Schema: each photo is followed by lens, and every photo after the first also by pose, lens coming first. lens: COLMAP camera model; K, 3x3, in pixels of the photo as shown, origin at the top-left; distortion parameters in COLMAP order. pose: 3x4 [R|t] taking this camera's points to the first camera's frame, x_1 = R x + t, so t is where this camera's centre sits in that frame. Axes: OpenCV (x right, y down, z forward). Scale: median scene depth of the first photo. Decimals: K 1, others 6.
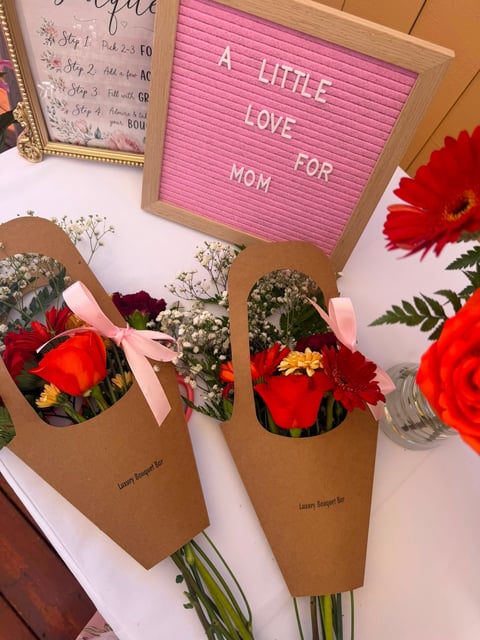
lens RADIAL K [[454.0, 0, 234.4], [0, 454.0, 320.7], [0, 0, 1]] dist [0.055631, -0.077099]
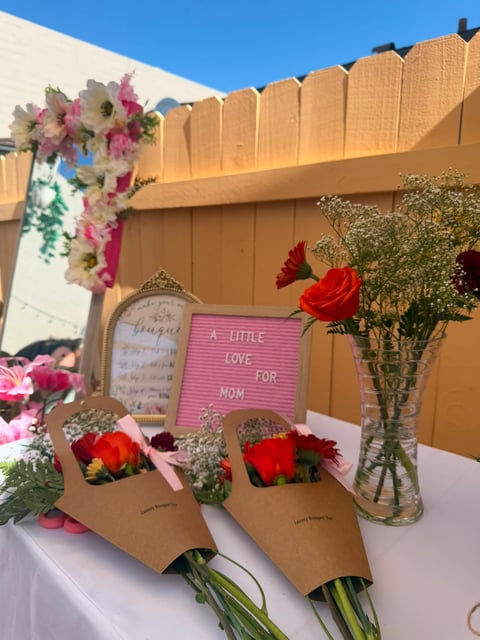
lens RADIAL K [[434.2, 0, 236.4], [0, 434.2, 322.2], [0, 0, 1]] dist [-0.003219, -0.007211]
pose [[0.994797, -0.071167, 0.072900, -0.051188], [0.096356, 0.424874, -0.900110, 1.101079], [0.033085, 0.902451, 0.429521, 0.082150]]
